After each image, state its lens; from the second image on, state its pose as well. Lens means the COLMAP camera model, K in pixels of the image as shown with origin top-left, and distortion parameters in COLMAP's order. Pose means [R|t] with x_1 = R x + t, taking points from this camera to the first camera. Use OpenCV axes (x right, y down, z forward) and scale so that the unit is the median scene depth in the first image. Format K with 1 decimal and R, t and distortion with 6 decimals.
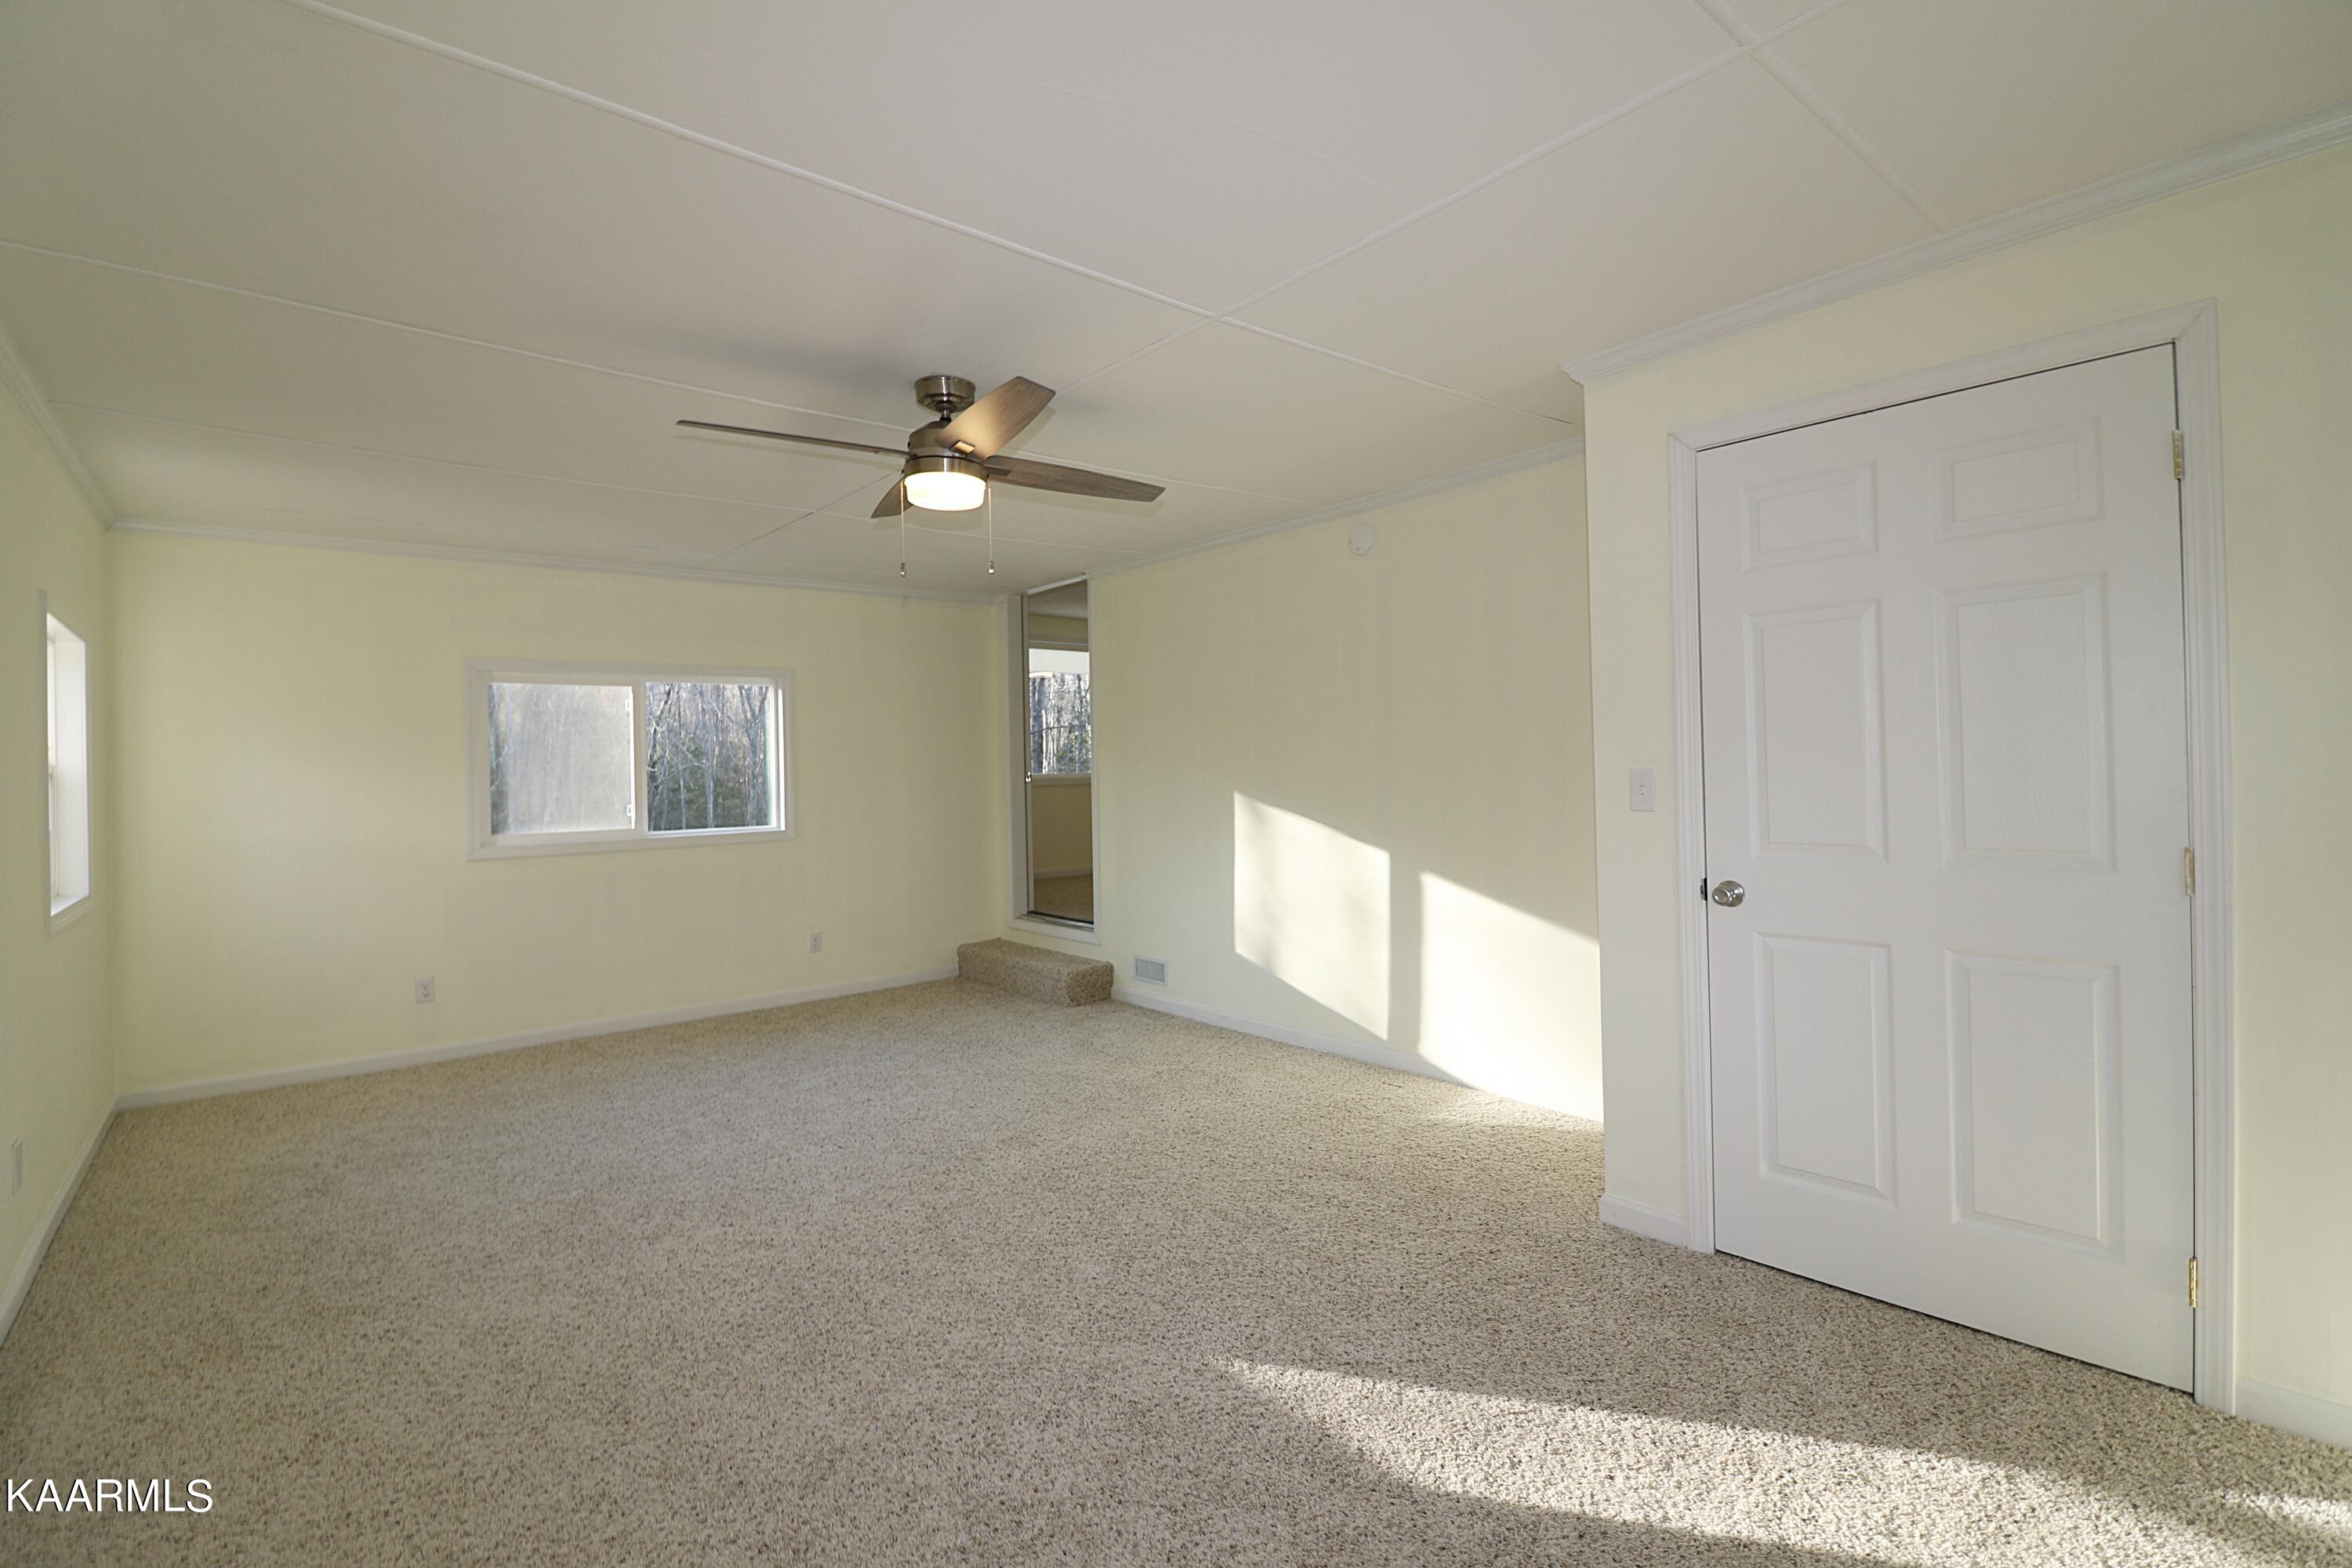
lens RADIAL K [[1041.3, 0, 1163.4], [0, 1041.3, 764.6], [0, 0, 1]] dist [-0.004124, -0.000602]
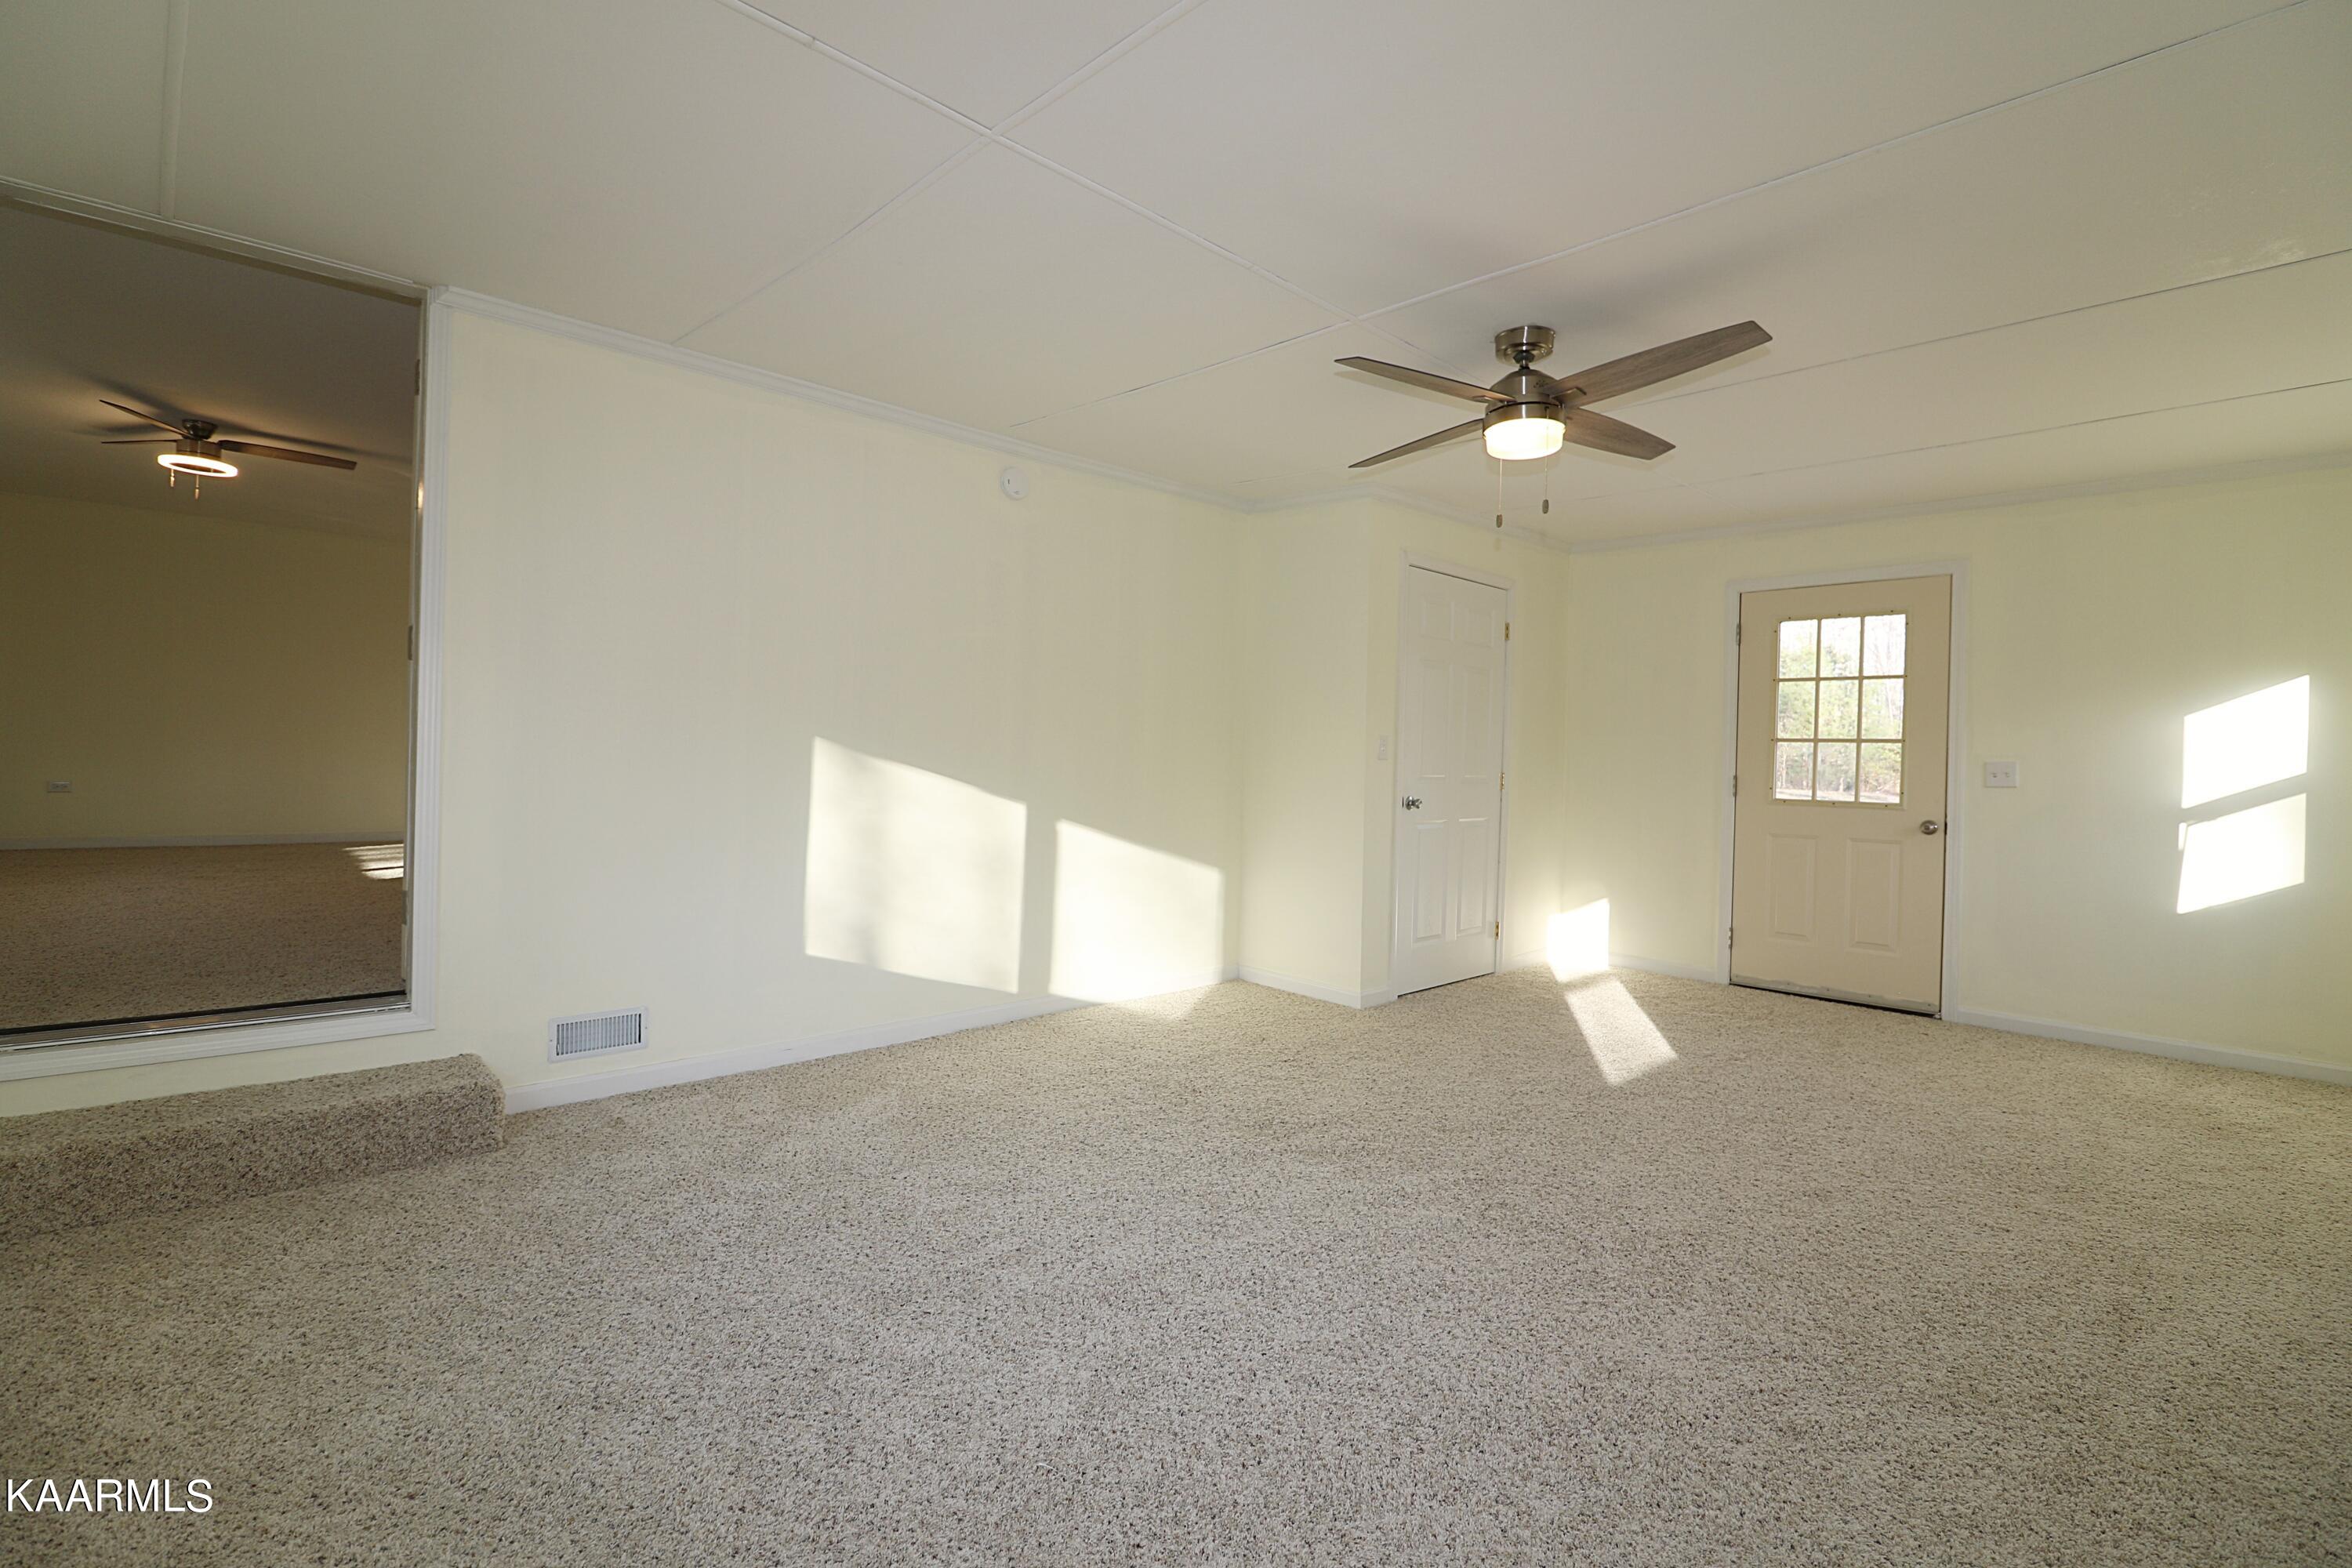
lens RADIAL K [[1041.3, 0, 1163.4], [0, 1041.3, 764.6], [0, 0, 1]] dist [-0.004124, -0.000602]
pose [[-0.067485, 0.019744, 0.997525, -0.795961], [-0.029045, 0.999342, -0.021745, 0.063892], [-0.997297, -0.030440, -0.066867, 0.936659]]
